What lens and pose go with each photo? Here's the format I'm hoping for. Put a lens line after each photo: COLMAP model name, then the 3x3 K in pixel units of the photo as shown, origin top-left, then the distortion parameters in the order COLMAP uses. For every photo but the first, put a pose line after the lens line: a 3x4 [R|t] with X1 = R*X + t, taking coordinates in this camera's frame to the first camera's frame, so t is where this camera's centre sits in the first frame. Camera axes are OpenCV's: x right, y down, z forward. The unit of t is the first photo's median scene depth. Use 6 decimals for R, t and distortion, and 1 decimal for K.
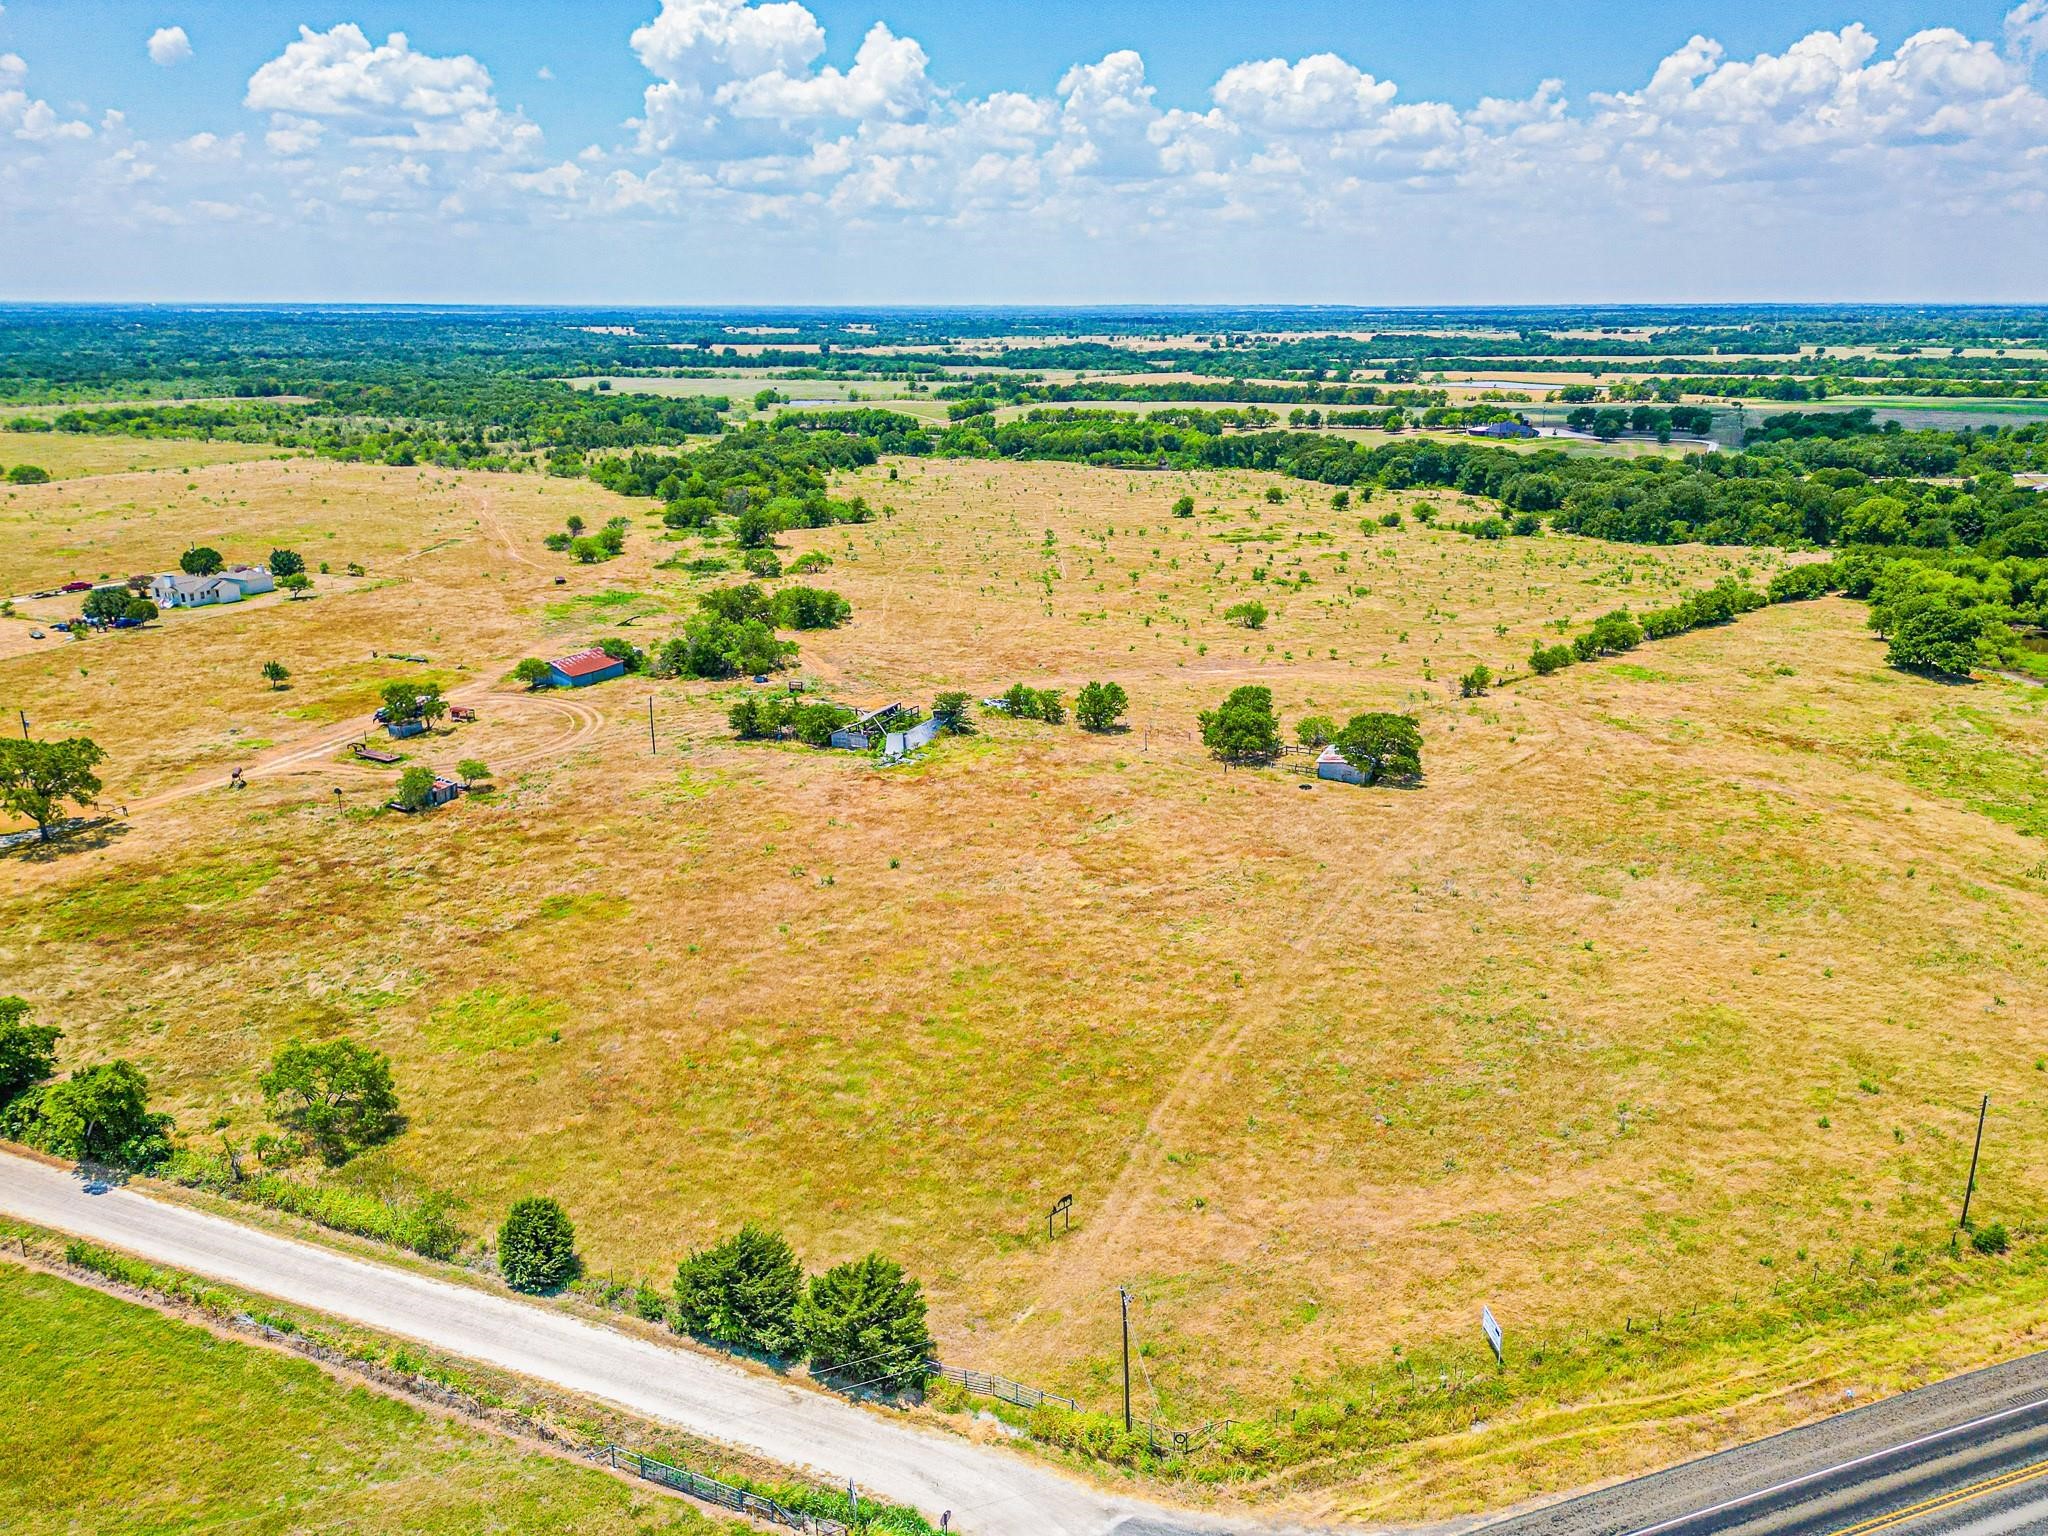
lens RADIAL K [[1441.4, 0, 1023.7], [0, 1441.4, 774.0], [0, 0, 1]] dist [0.080602, -0.077695]
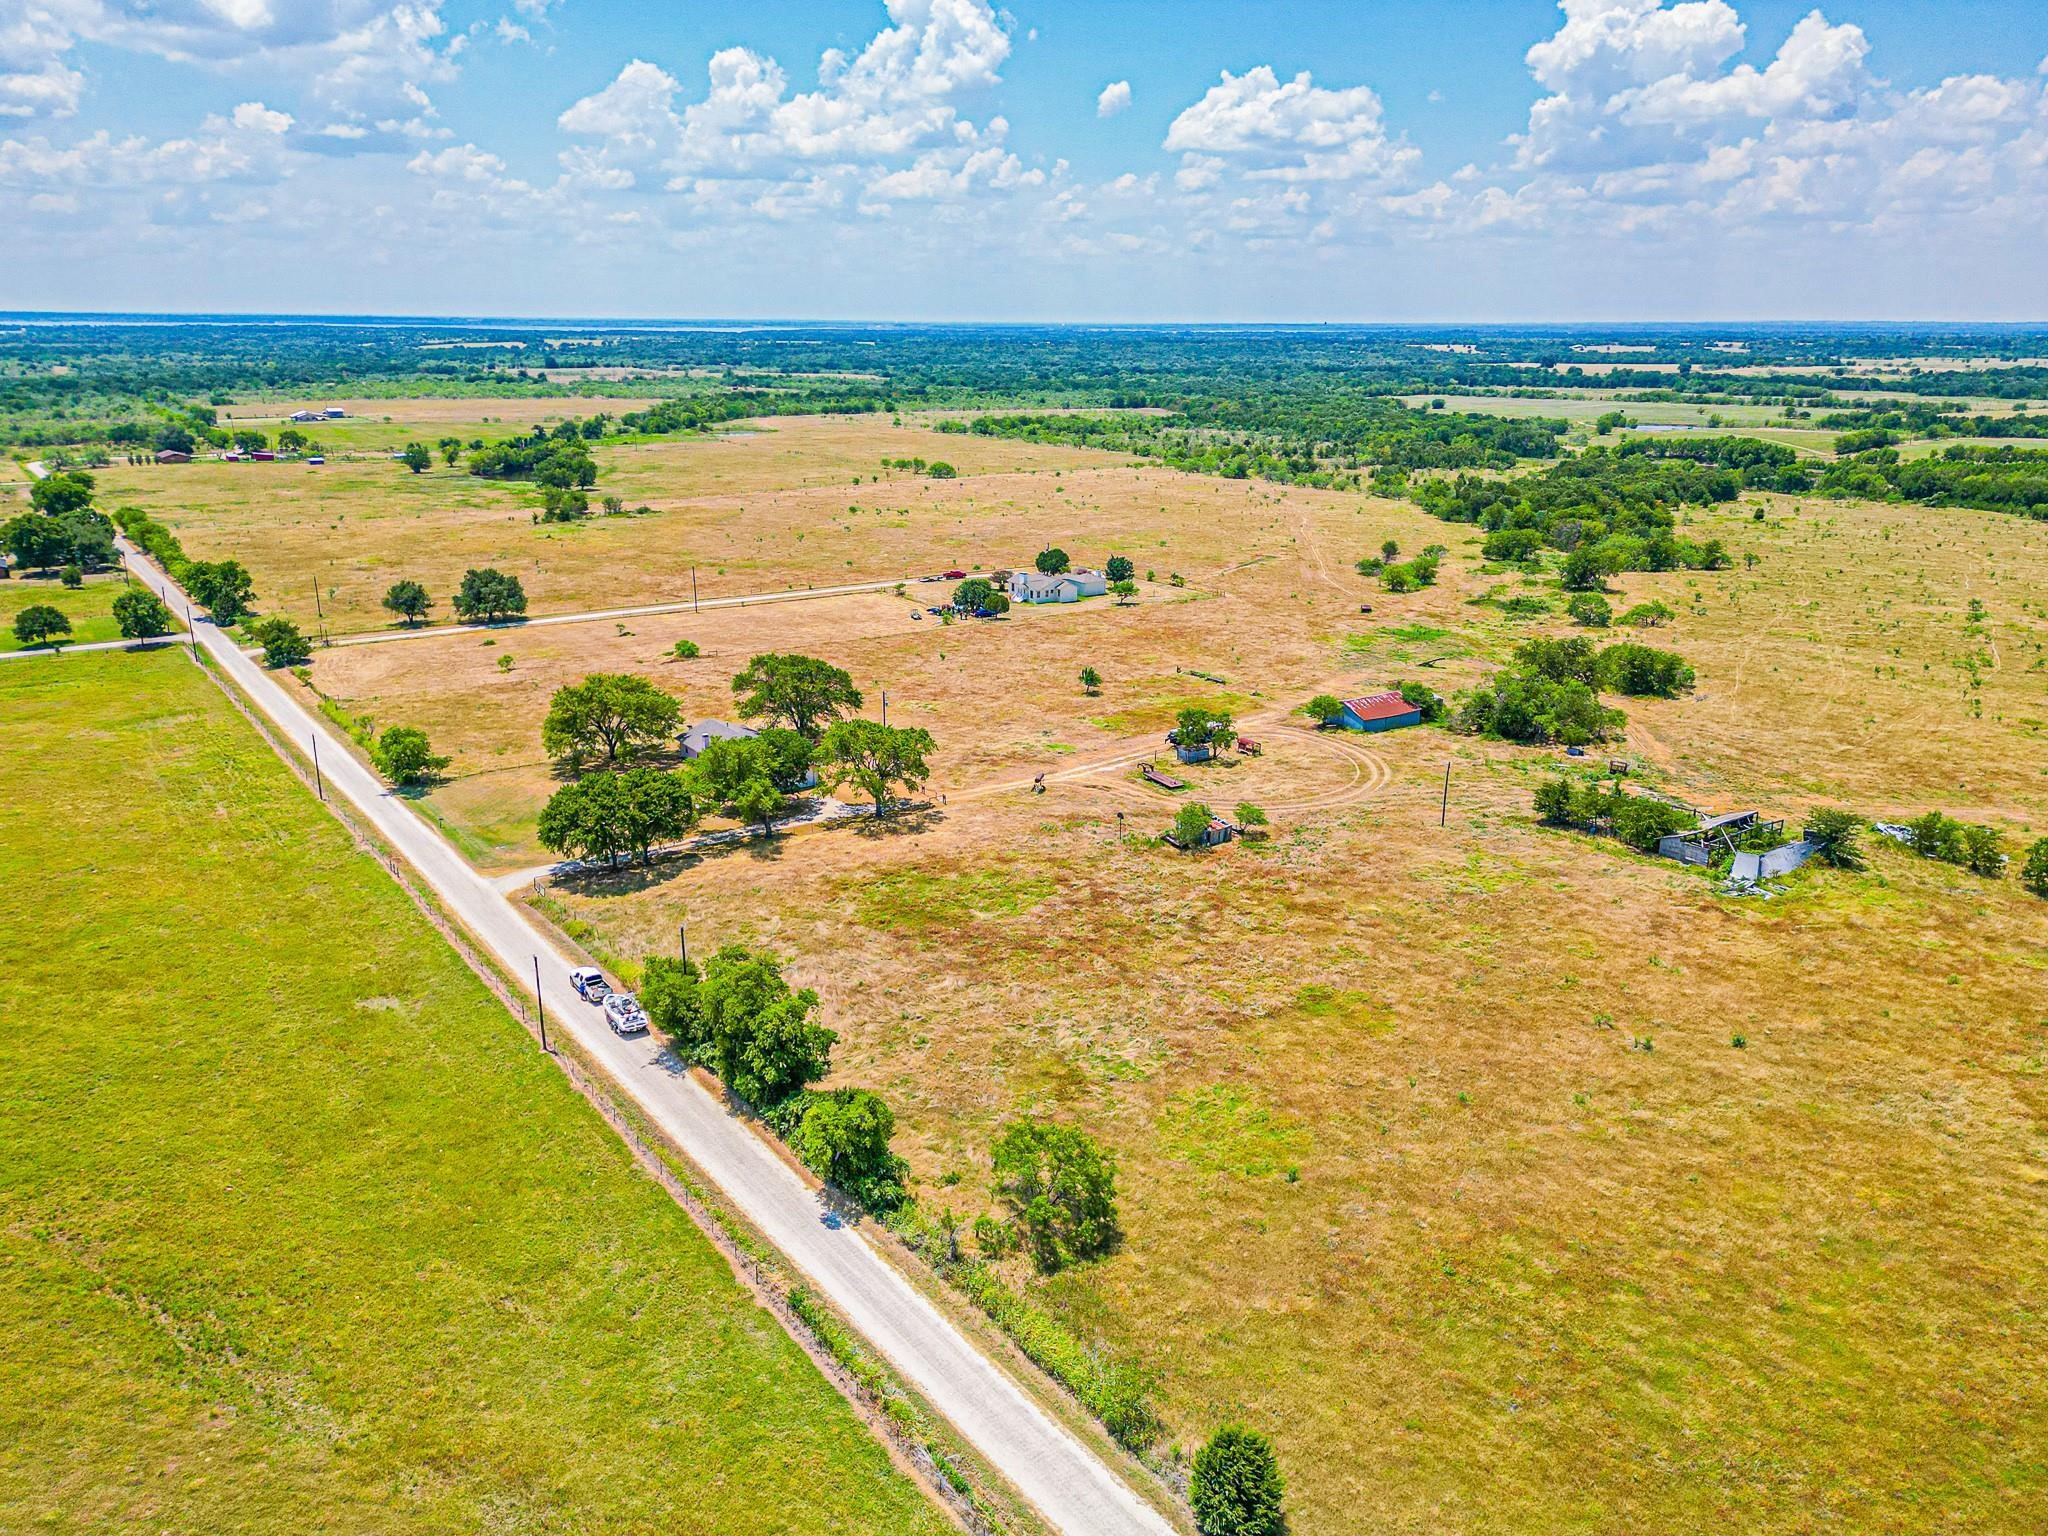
lens RADIAL K [[1434.2, 0, 1024.0], [0, 1434.2, 768.0], [0, 0, 1]] dist [0.081031, -0.083865]
pose [[0.857837, 0.157505, -0.489191, -0.033943], [-0.164047, 0.986003, 0.029794, -0.023928], [0.487037, 0.054692, 0.871667, 0.072797]]
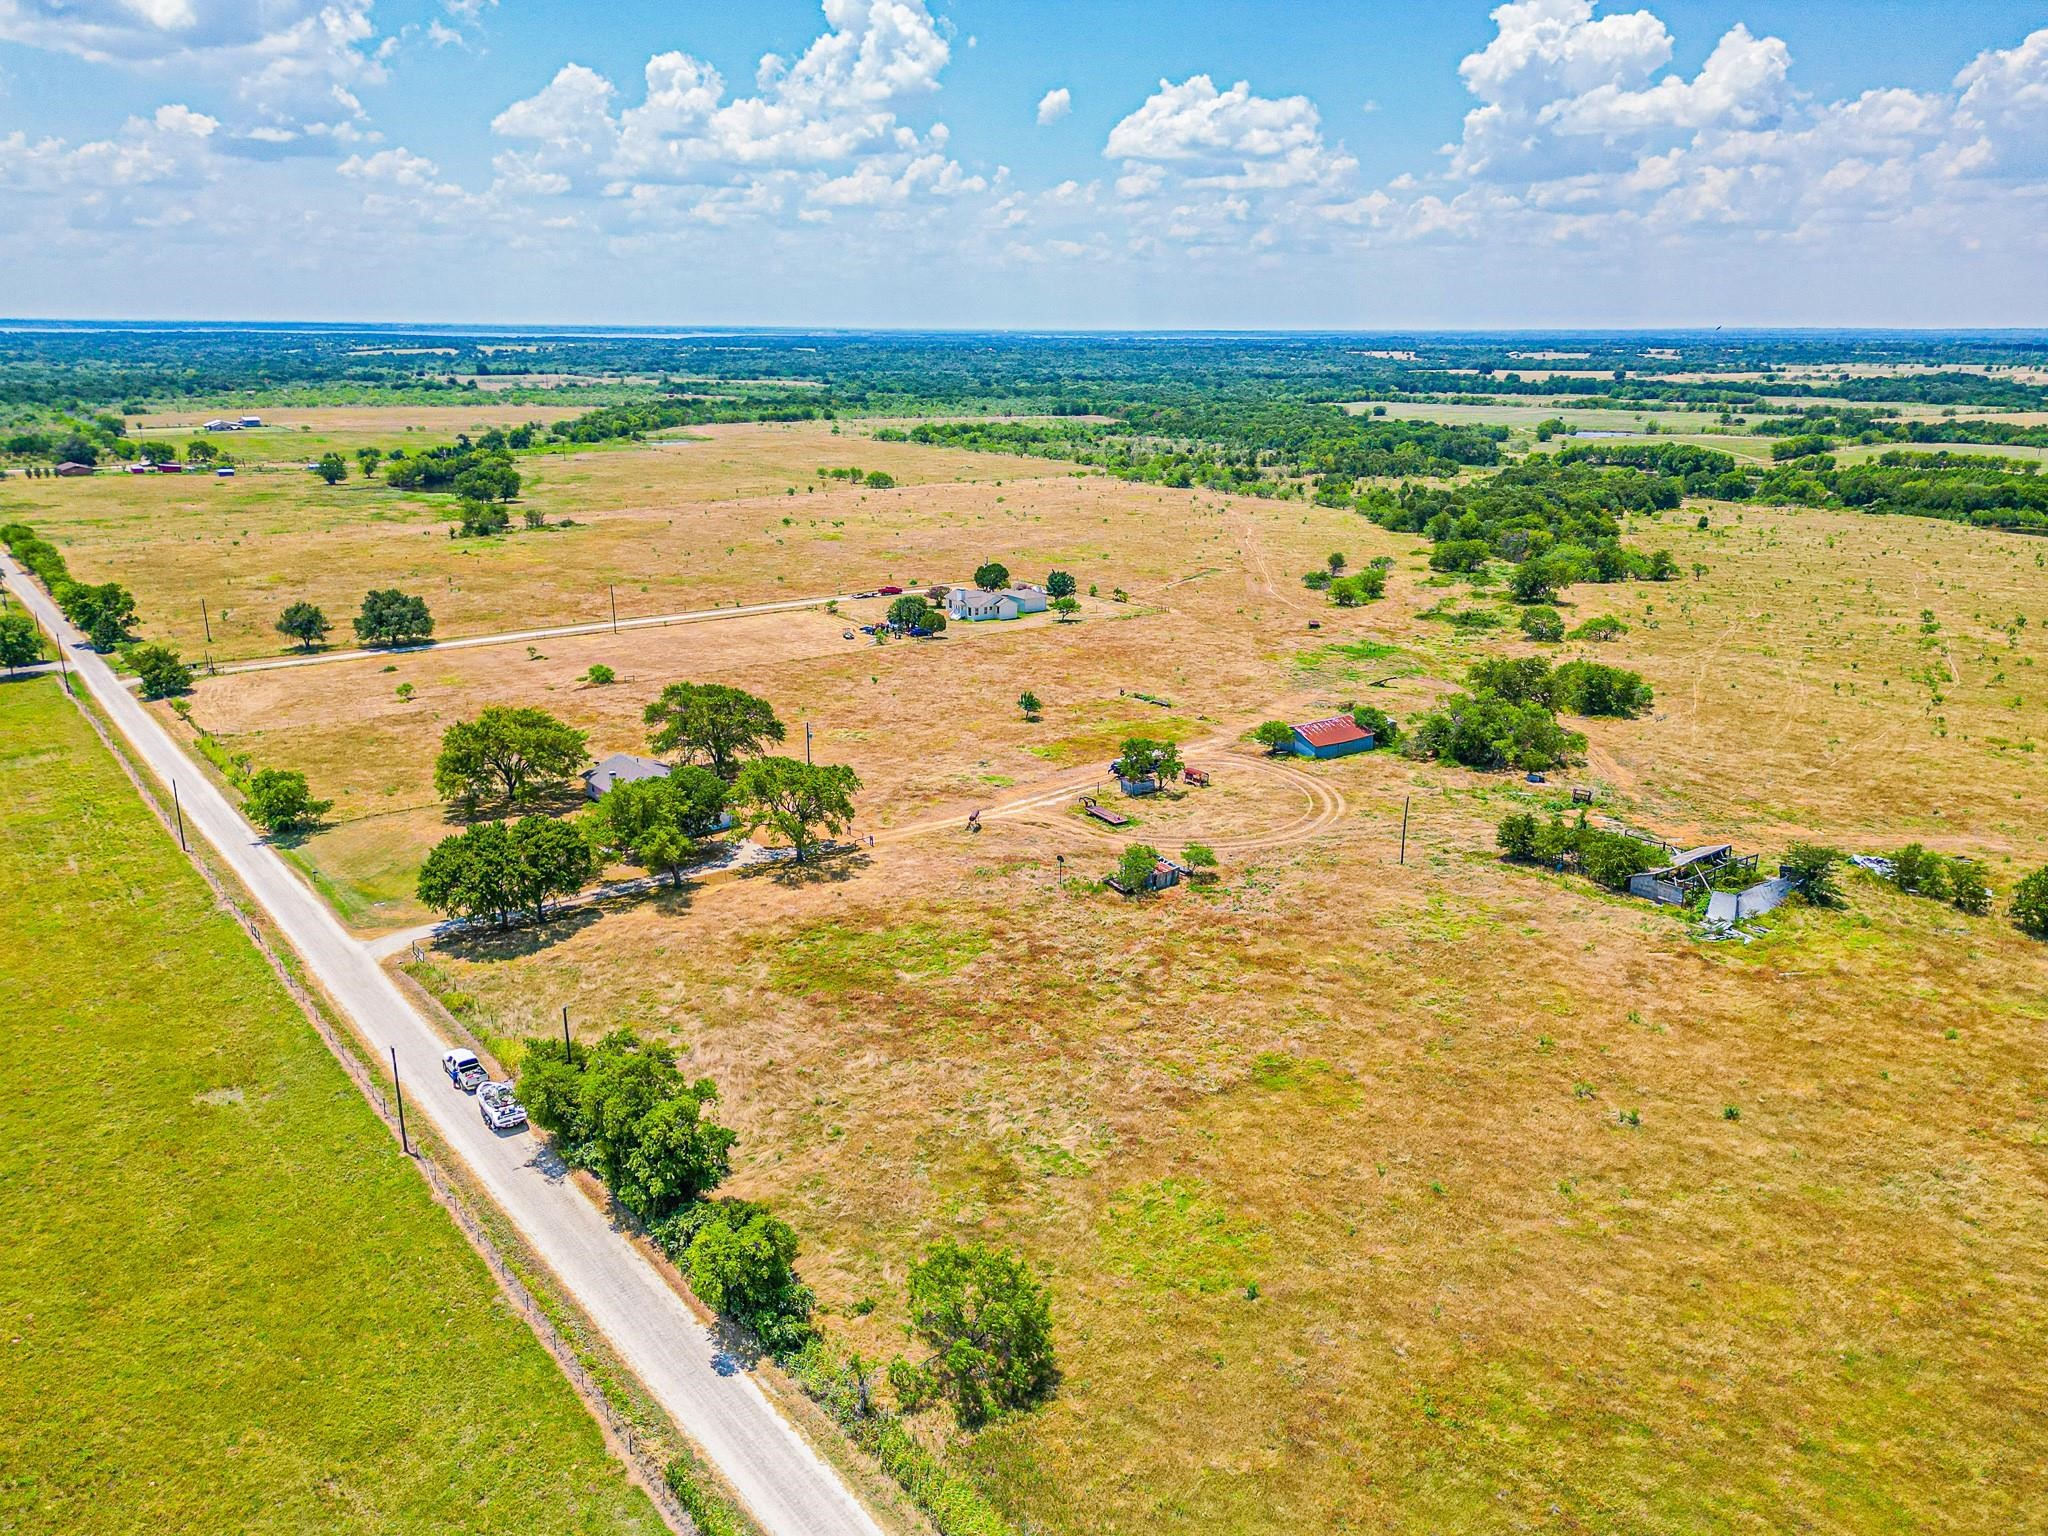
lens RADIAL K [[1434.2, 0, 1024.0], [0, 1434.2, 768.0], [0, 0, 1]] dist [0.081031, -0.083865]
pose [[0.876582, 0.145976, -0.458580, -0.051706], [-0.154065, 0.987859, 0.019959, -0.037036], [0.455926, 0.053156, 0.888429, 0.113395]]
